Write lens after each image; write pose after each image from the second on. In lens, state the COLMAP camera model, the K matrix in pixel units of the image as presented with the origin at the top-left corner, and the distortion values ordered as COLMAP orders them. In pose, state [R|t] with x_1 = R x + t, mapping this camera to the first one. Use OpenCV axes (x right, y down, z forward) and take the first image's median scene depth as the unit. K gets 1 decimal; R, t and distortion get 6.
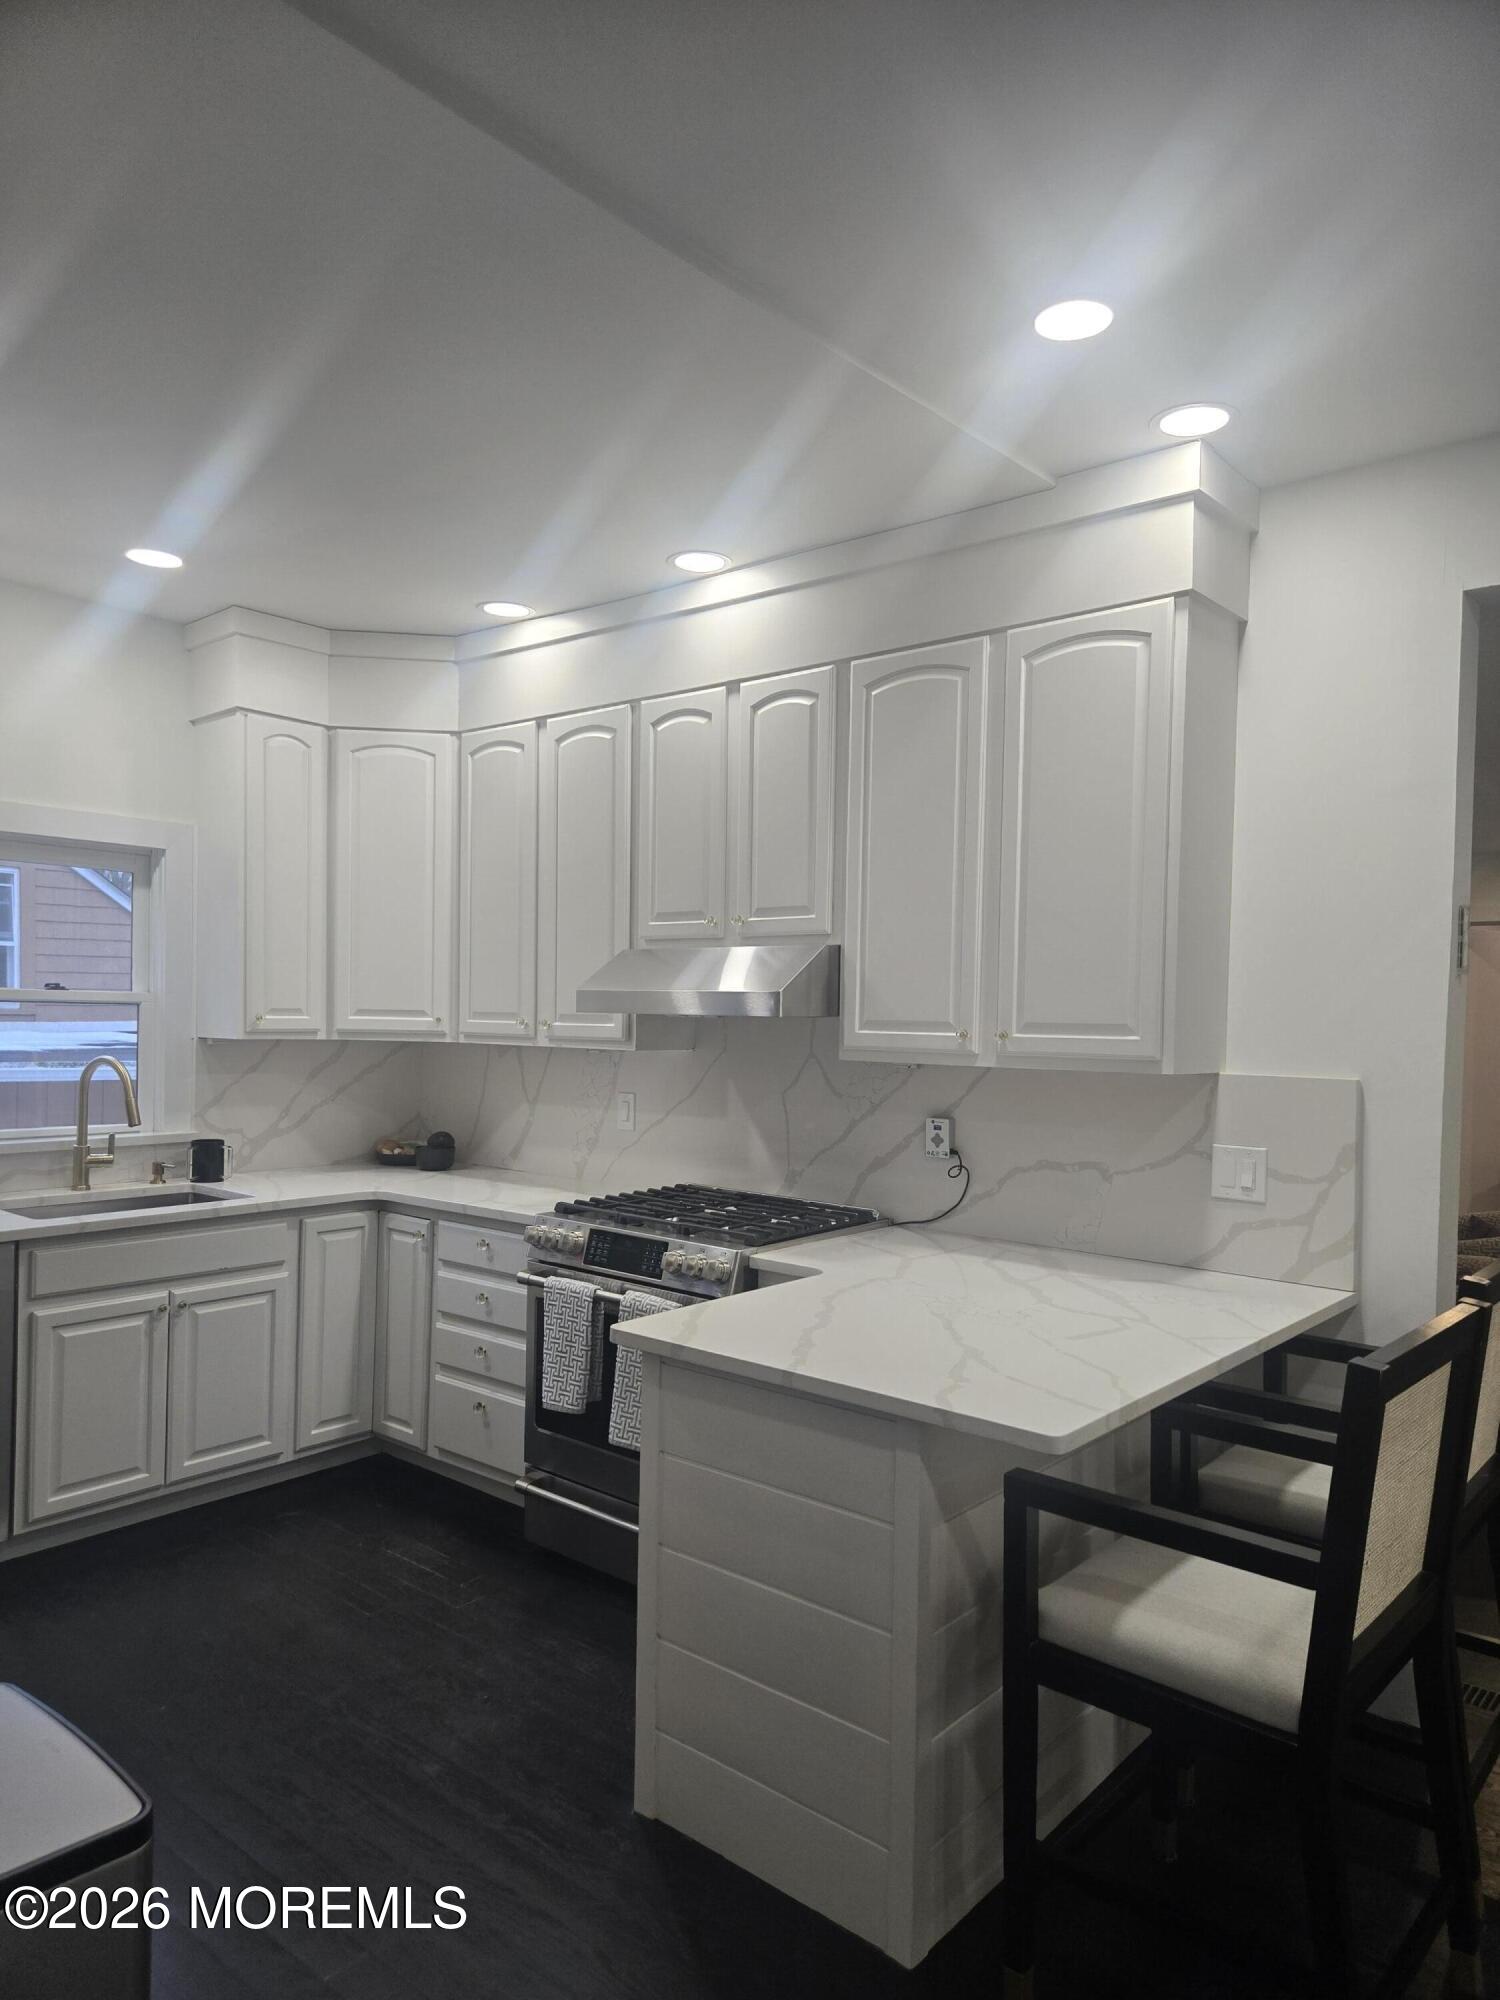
lens RADIAL K [[1336.1, 0, 758.3], [0, 1336.1, 1032.8], [0, 0, 1]] dist [0.067711, -0.046902]
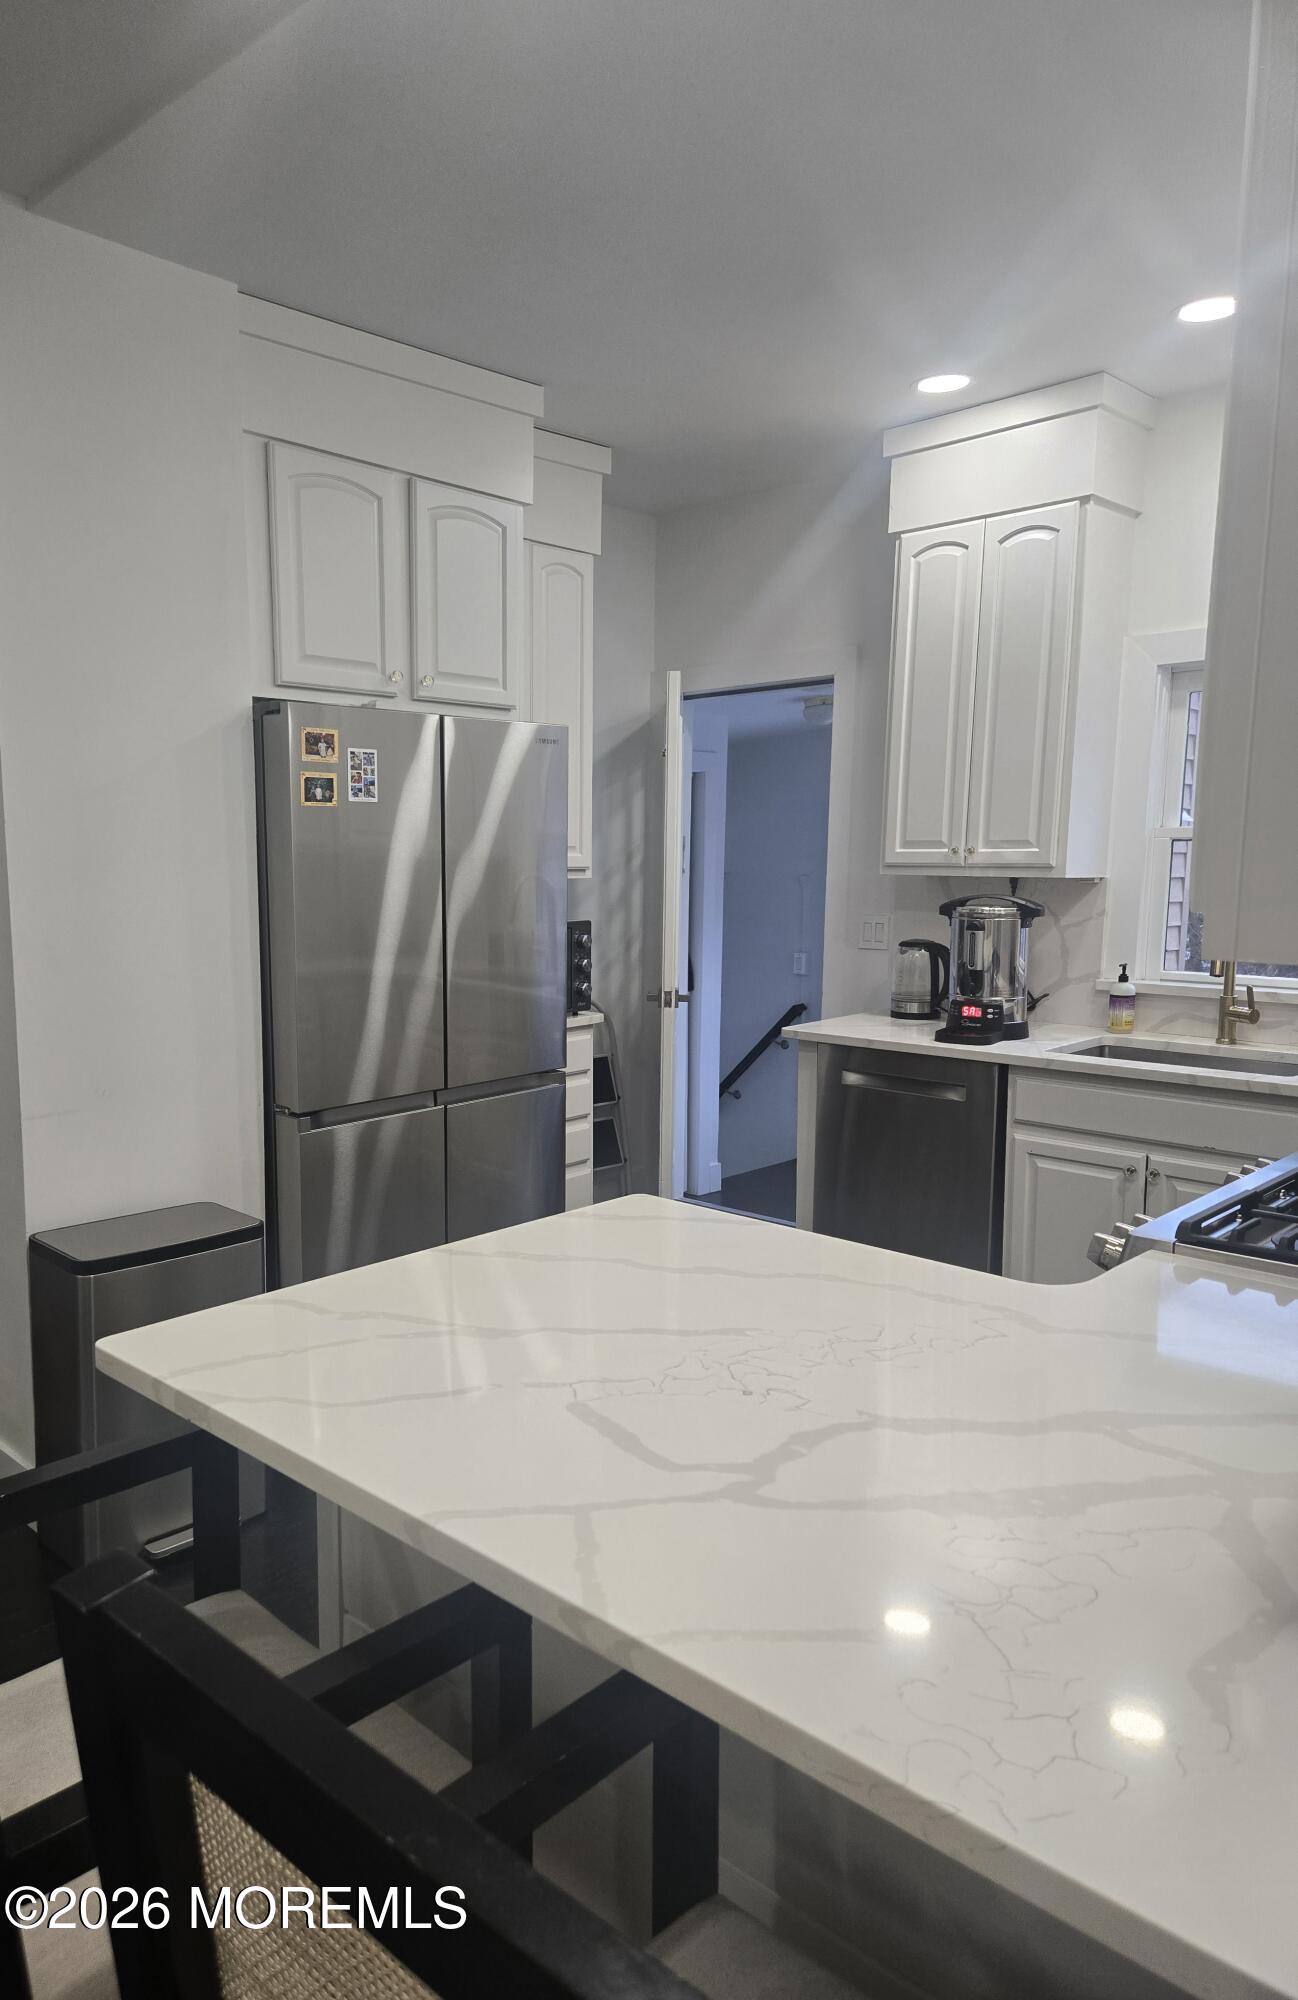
lens RADIAL K [[1347.7, 0, 576.4], [0, 1347.7, 1041.9], [0, 0, 1]] dist [0.065548, -0.013888]
pose [[-0.084034, 0.120420, -0.989160, 0.476173], [-0.015875, 0.992383, 0.122161, 0.008006], [0.996336, 0.025969, -0.081482, 0.652704]]
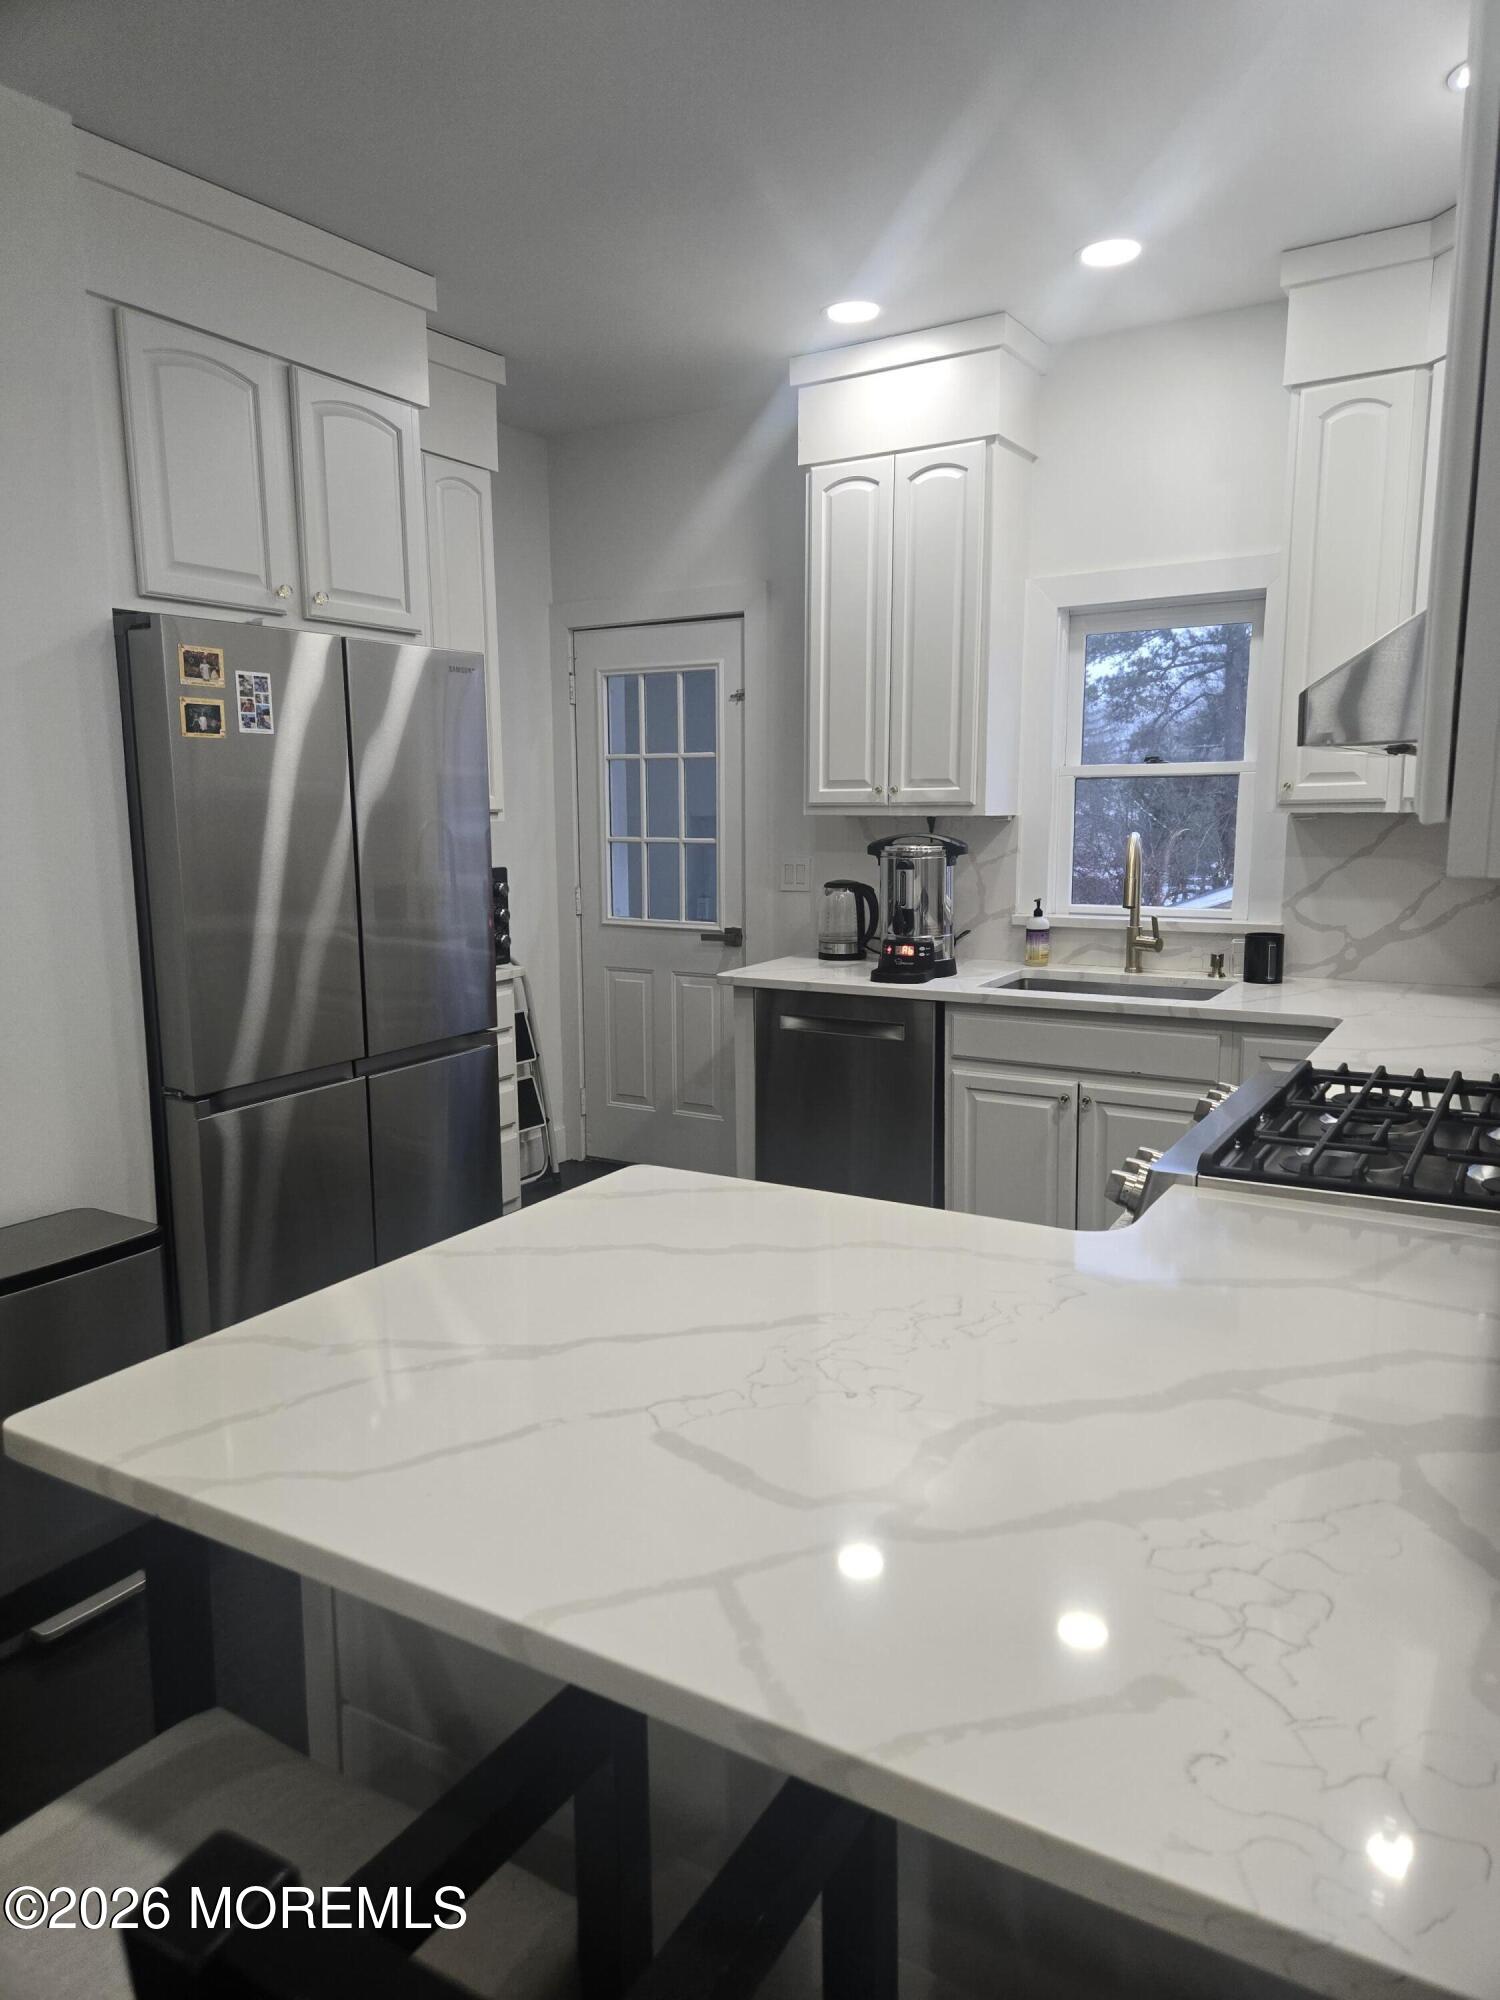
lens RADIAL K [[1336.1, 0, 764.1], [0, 1336.1, 1006.9], [0, 0, 1]] dist [0.067711, -0.046902]
pose [[0.156431, 0.131590, -0.978884, 0.417953], [-0.000858, 0.991103, 0.133095, 0.013400], [0.987688, -0.019980, 0.155152, 0.605715]]
